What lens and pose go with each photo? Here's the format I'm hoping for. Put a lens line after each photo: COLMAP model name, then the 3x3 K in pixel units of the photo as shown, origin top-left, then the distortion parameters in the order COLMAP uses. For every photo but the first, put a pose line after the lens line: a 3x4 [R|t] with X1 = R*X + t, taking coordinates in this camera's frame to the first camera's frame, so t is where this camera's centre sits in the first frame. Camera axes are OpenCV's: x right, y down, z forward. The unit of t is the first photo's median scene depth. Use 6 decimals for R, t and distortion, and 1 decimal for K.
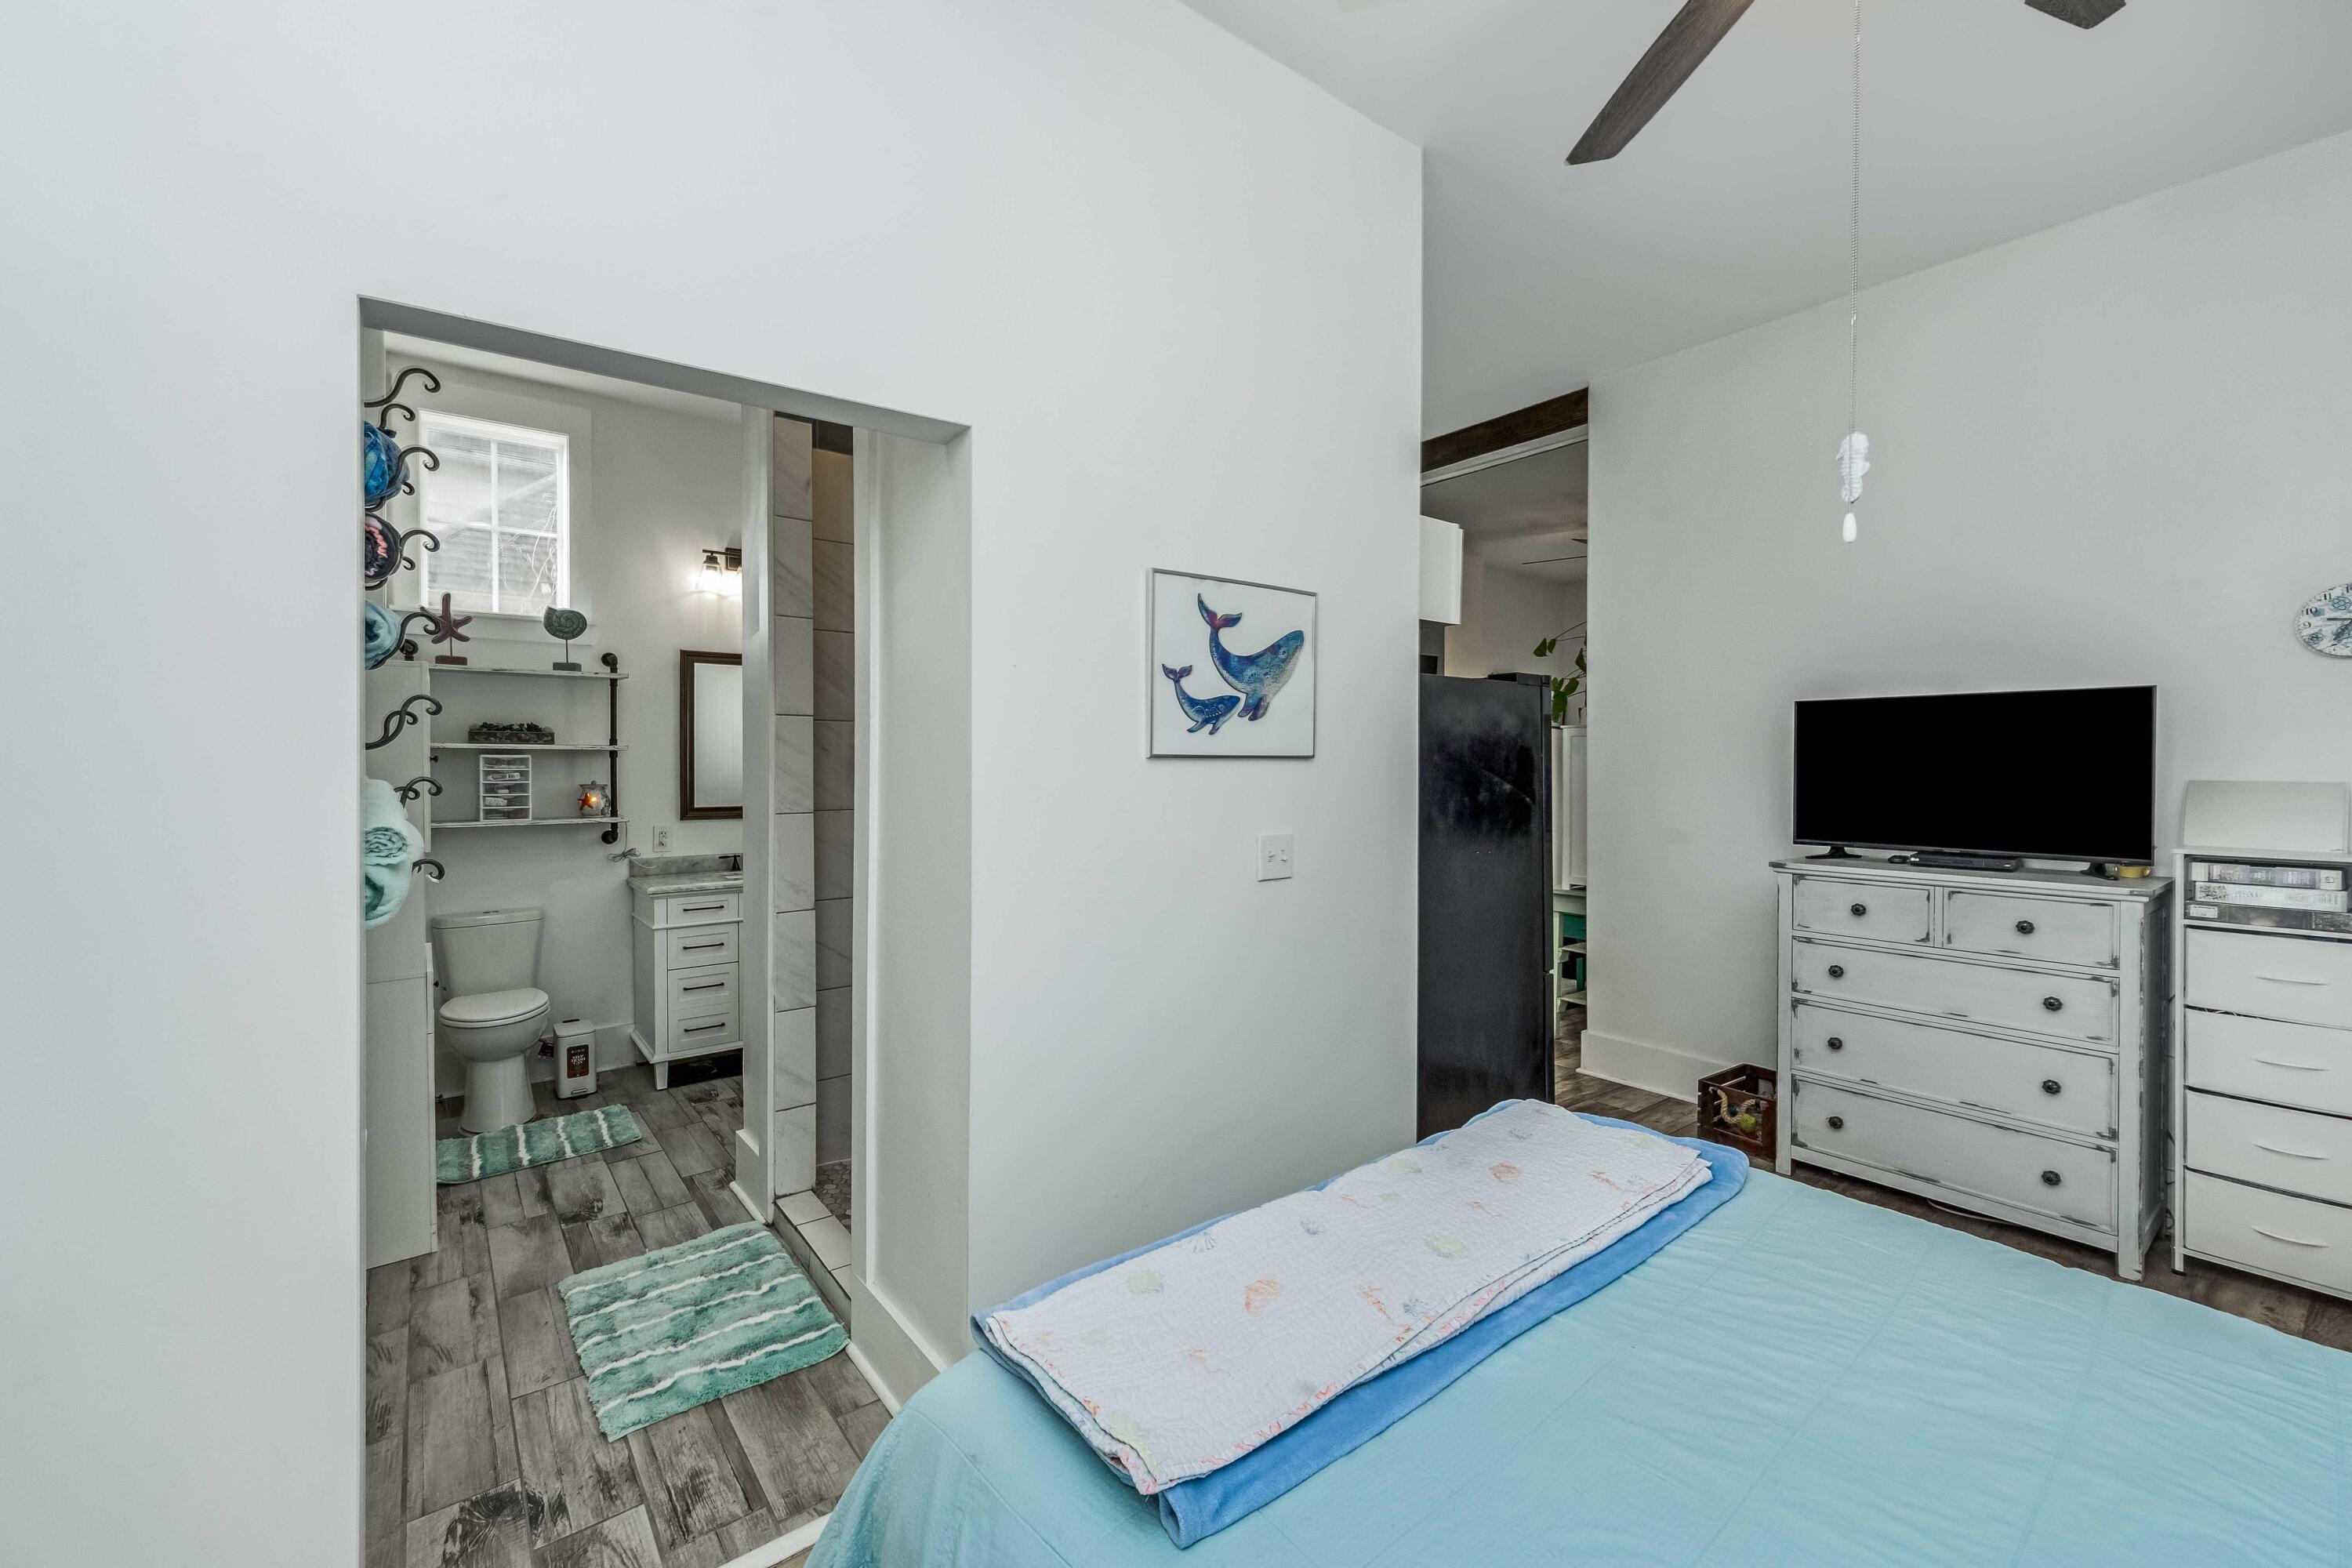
lens RADIAL K [[971.3, 0, 1182.7], [0, 971.3, 777.9], [0, 0, 1]] dist [0.002776, 0.000037]
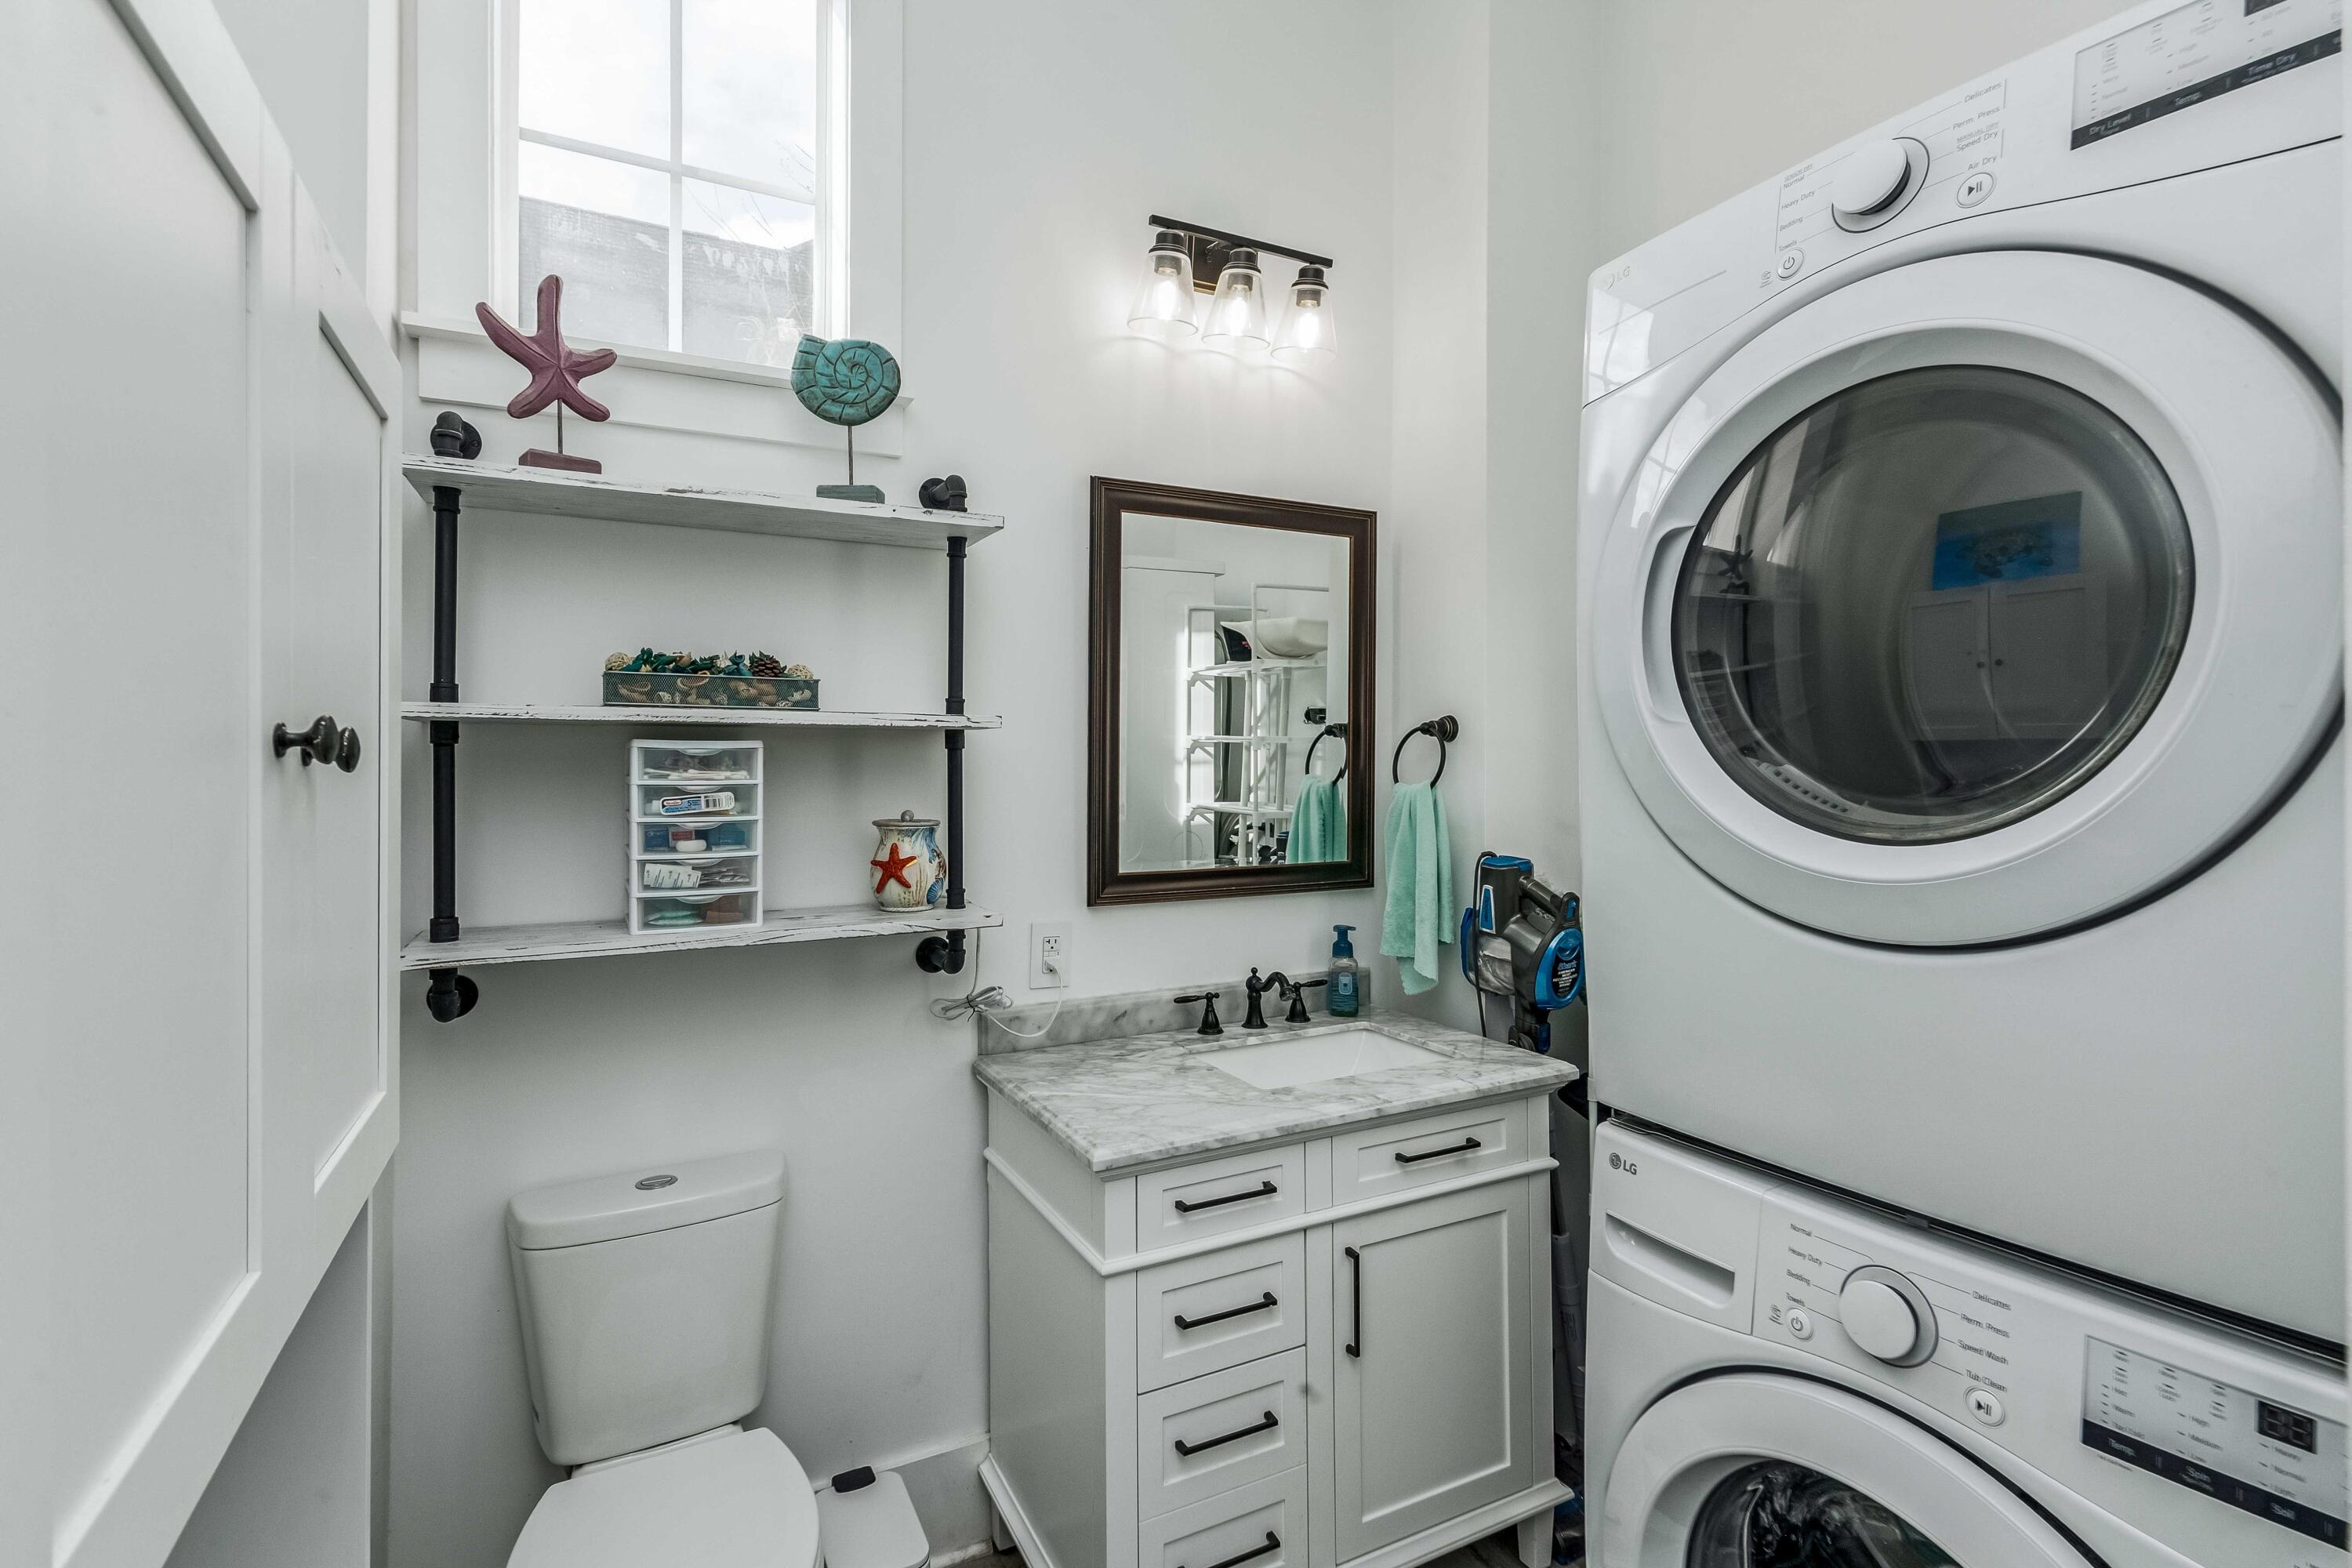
lens RADIAL K [[1084.9, 0, 1167.8], [0, 1084.9, 760.7], [0, 0, 1]] dist [0.001093, 0.000811]
pose [[0.984598, 0.006219, -0.174722, -0.446763], [-0.007193, 0.999962, -0.004939, -0.015404], [0.174684, 0.006120, 0.984605, 0.624699]]
